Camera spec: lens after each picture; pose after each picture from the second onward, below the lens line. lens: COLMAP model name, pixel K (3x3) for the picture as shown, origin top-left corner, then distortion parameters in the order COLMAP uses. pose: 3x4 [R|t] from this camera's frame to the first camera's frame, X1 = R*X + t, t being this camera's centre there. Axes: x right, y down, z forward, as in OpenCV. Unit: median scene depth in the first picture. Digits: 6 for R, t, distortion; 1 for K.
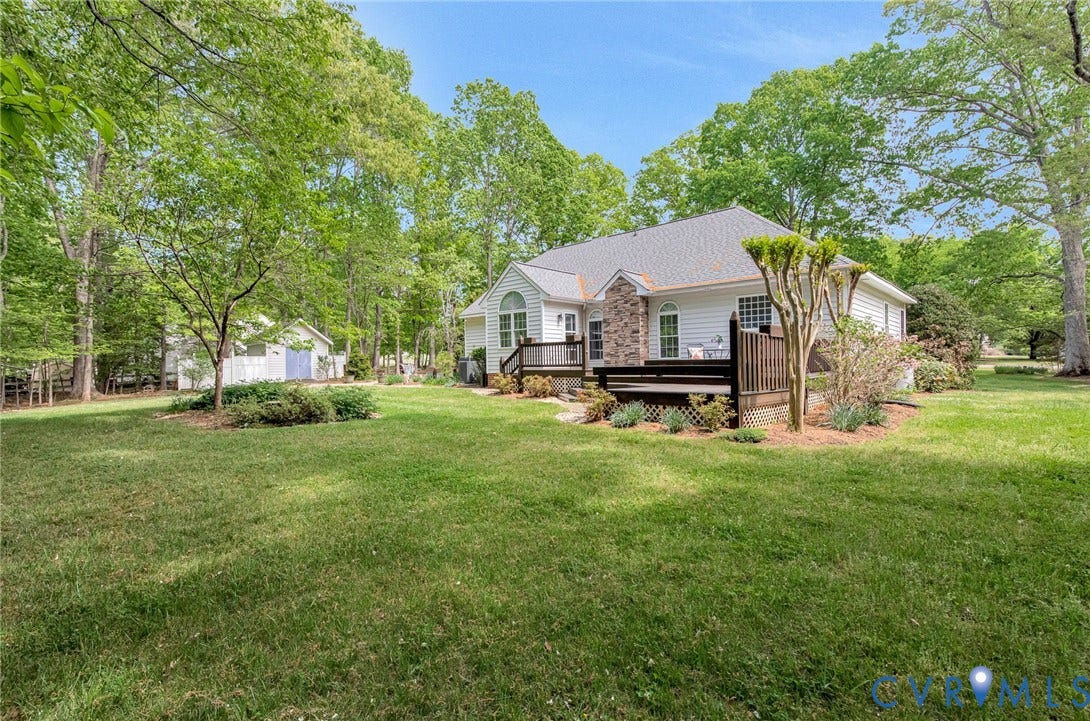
lens RADIAL K [[498.2, 0, 545.0], [0, 498.2, 360.5], [0, 0, 1]] dist [-0.001231, -0.000338]
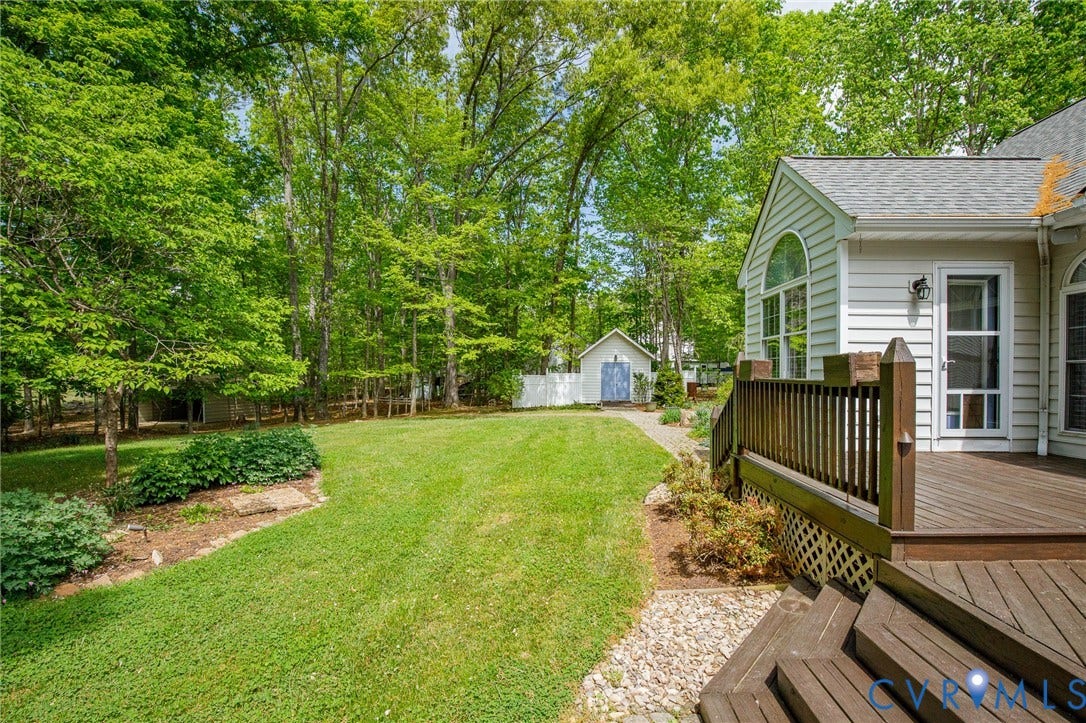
lens RADIAL K [[496.4, 0, 543.0], [0, 496.4, 361.5], [0, 0, 1]] dist [-0.001231, -0.000338]
pose [[0.644519, 0.006153, -0.764564, 0.106668], [-0.019394, 0.999777, -0.008303, -0.032680], [0.764342, 0.020180, 0.644495, 0.585591]]
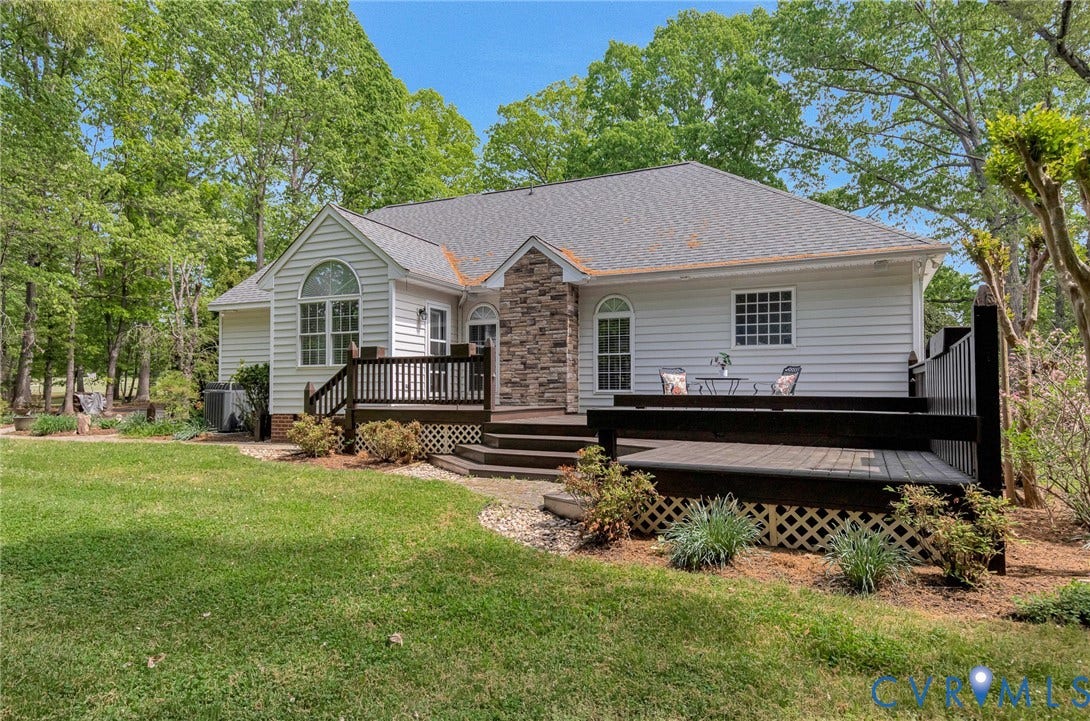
lens RADIAL K [[650.2, 0, 548.7], [0, 650.2, 371.3], [0, 0, 1]] dist [0.063898, -0.001157]
pose [[0.947351, 0.027676, 0.318998, -0.061947], [-0.017106, 0.999209, -0.035890, 0.000717], [-0.319739, 0.028544, 0.947076, 0.252698]]
